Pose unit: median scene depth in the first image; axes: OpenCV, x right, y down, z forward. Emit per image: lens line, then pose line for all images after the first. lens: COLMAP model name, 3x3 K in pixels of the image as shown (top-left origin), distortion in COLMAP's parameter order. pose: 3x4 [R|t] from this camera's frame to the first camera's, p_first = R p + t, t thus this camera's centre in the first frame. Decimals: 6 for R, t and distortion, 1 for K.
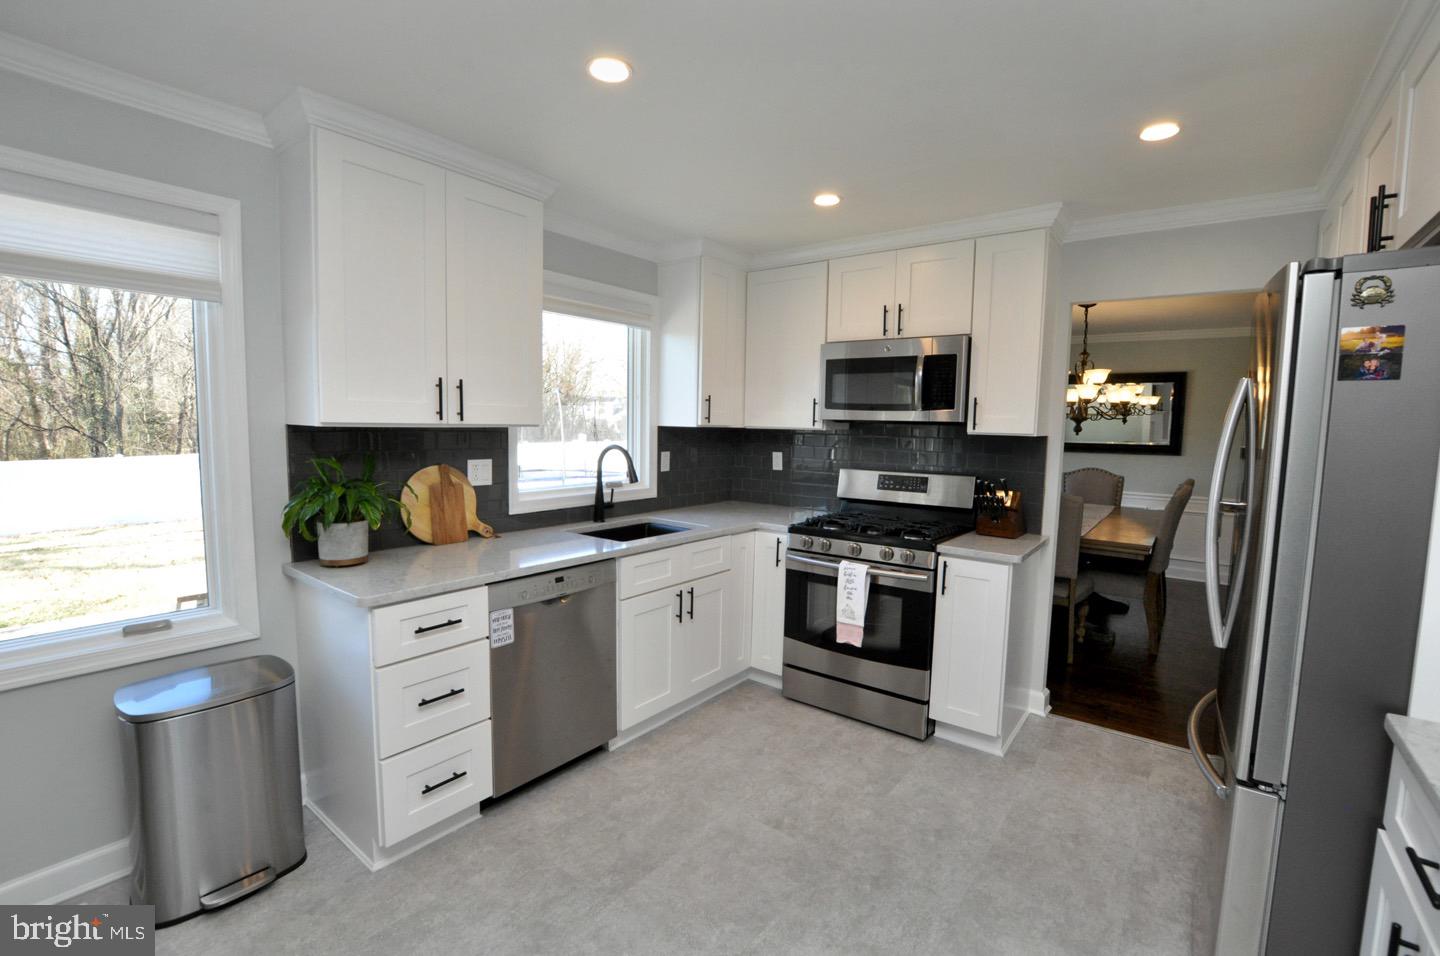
lens RADIAL K [[633.3, 0, 723.1], [0, 633.3, 479.3], [0, 0, 1]] dist [-0.037030, 0.006389]
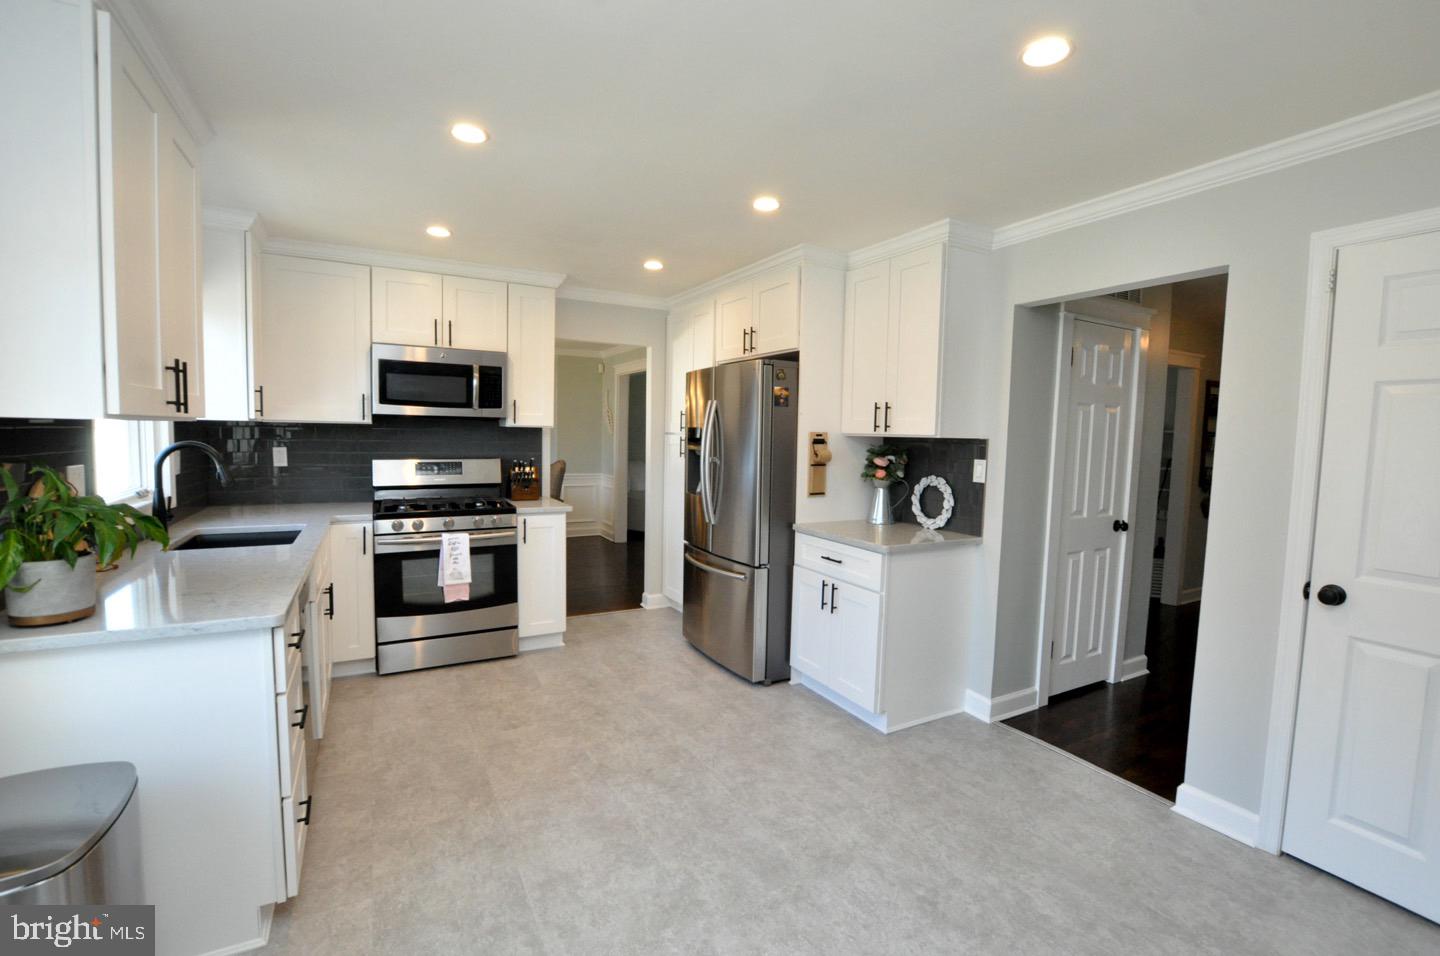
lens RADIAL K [[633.3, 0, 723.1], [0, 633.3, 479.3], [0, 0, 1]] dist [-0.037030, 0.006389]
pose [[0.398307, -0.079508, 0.913800, -0.665827], [0.066560, 0.996115, 0.057658, -0.006705], [-0.914834, 0.037857, 0.402051, 0.039502]]
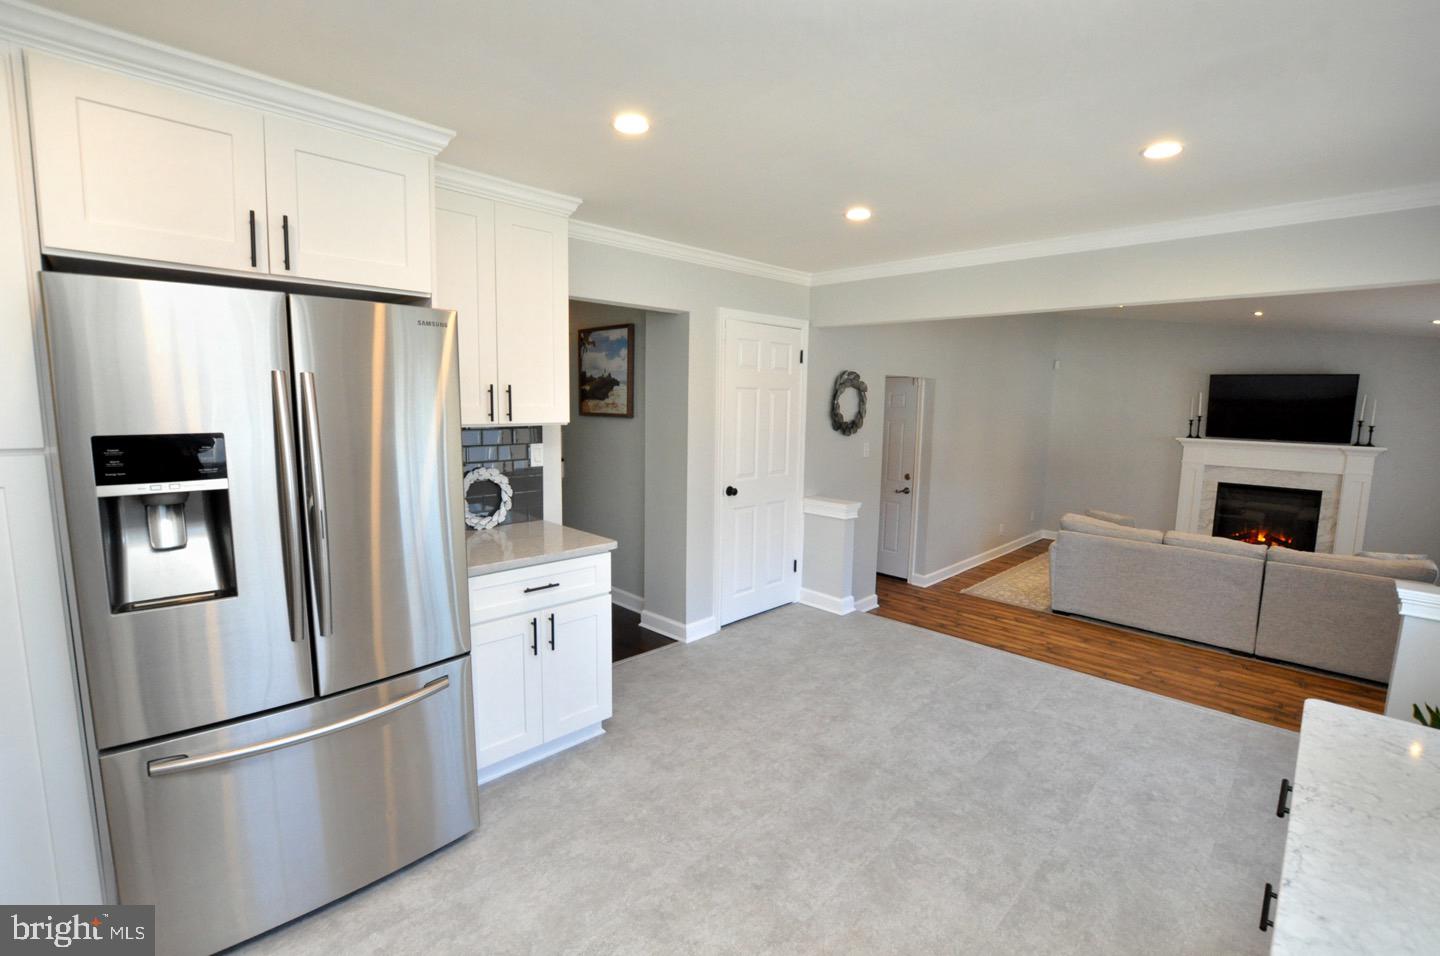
lens RADIAL K [[633.3, 0, 723.1], [0, 633.3, 479.3], [0, 0, 1]] dist [-0.037030, 0.006389]
pose [[-0.991477, -0.050999, 0.119886, 0.024068], [-0.024306, 0.976451, 0.214365, -0.121239], [-0.127995, 0.209624, -0.969368, 1.035090]]
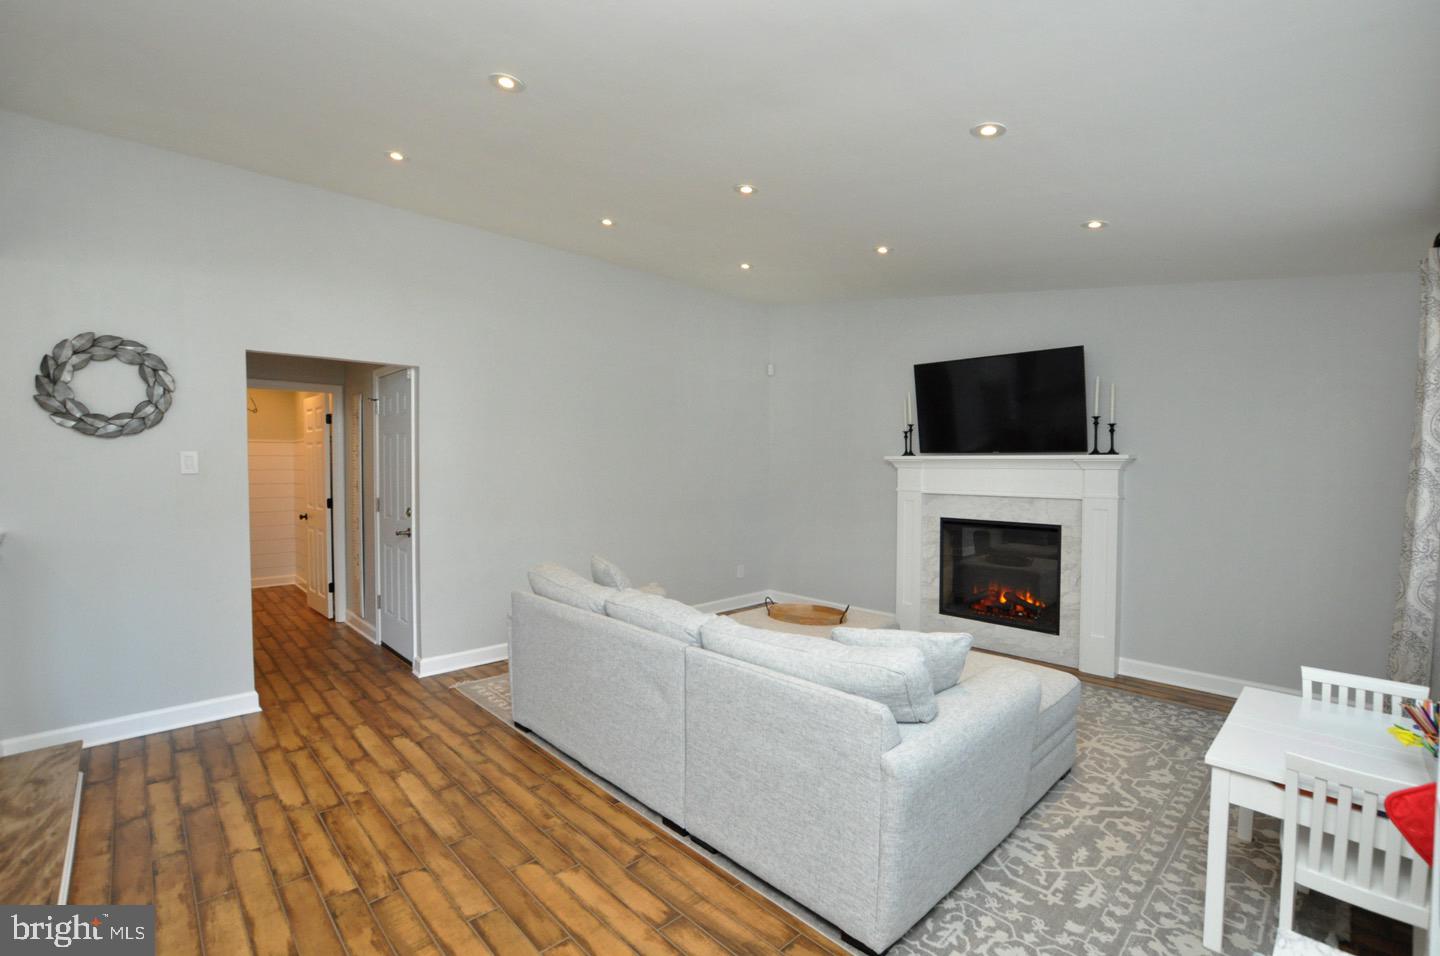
lens RADIAL K [[633.3, 0, 723.1], [0, 633.3, 479.3], [0, 0, 1]] dist [-0.037030, 0.006389]
pose [[-0.988464, -0.023361, 0.149641, -1.245819], [-0.005834, 0.993172, 0.116509, 0.059055], [-0.151341, 0.114292, -0.981852, 0.214627]]
